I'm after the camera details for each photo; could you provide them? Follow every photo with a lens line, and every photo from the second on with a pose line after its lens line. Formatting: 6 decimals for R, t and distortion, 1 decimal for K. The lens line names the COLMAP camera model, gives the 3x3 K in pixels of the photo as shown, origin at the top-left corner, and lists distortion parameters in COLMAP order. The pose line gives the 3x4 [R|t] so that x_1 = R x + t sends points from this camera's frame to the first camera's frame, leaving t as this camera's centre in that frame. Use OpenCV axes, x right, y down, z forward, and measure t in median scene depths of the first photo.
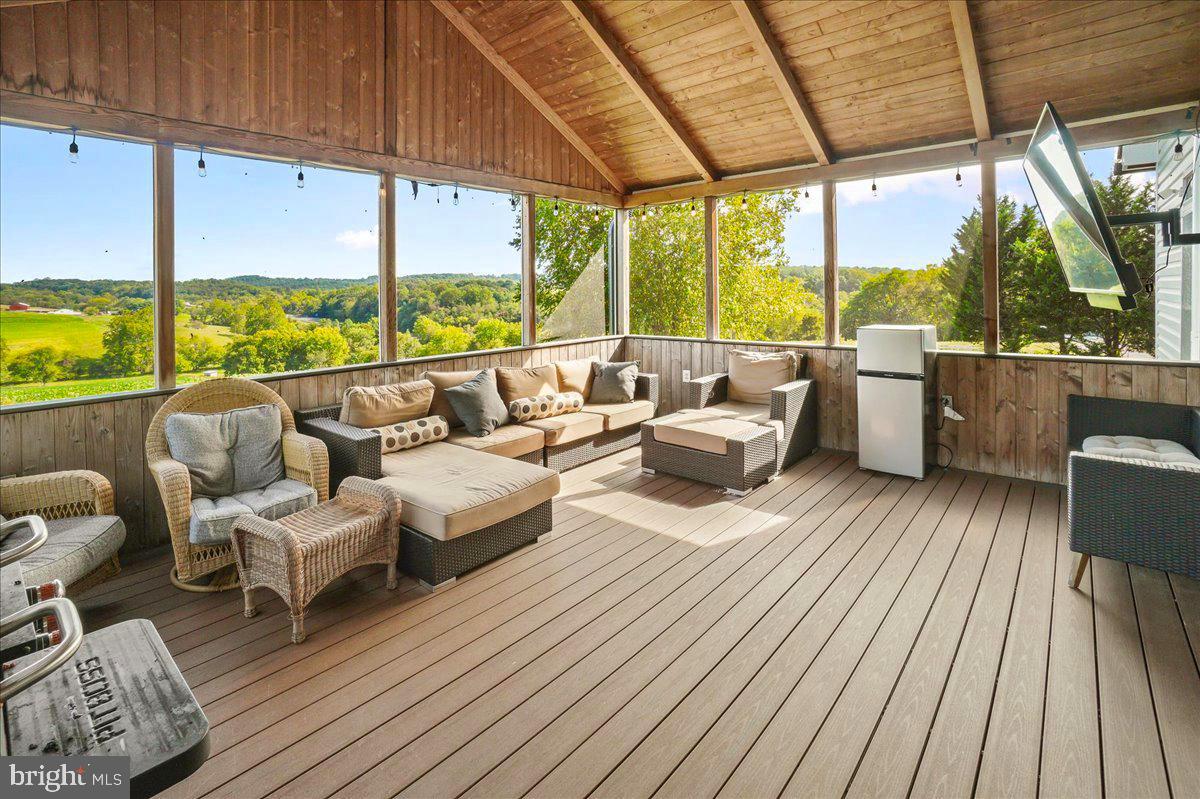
lens RADIAL K [[541.5, 0, 568.8], [0, 541.5, 343.4], [0, 0, 1]] dist [-0.059918, 0.024564]
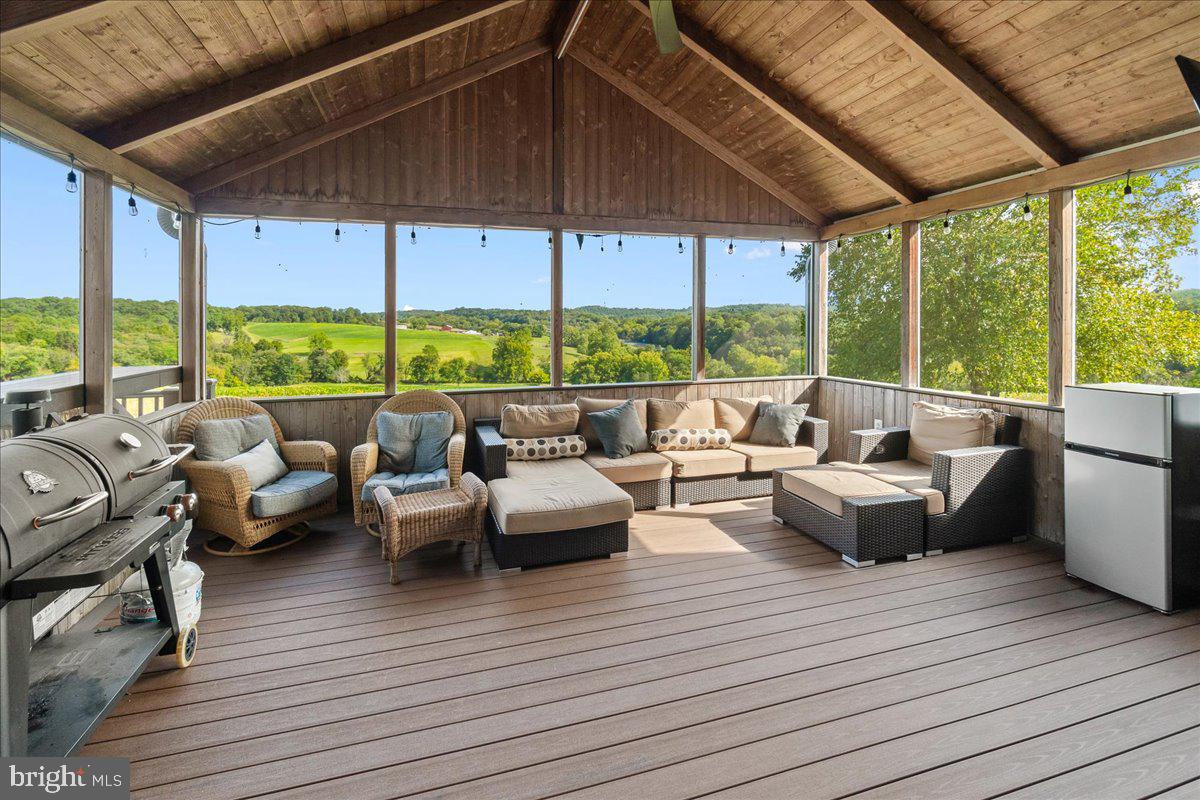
lens RADIAL K [[517.4, 0, 599.9], [0, 517.4, 374.8], [0, 0, 1]] dist [-0.001986, -0.000307]
pose [[0.865823, 0.061004, -0.496618, 0.328330], [-0.057456, 0.998096, 0.022434, -0.023313], [0.497041, 0.009109, 0.867679, 0.045819]]
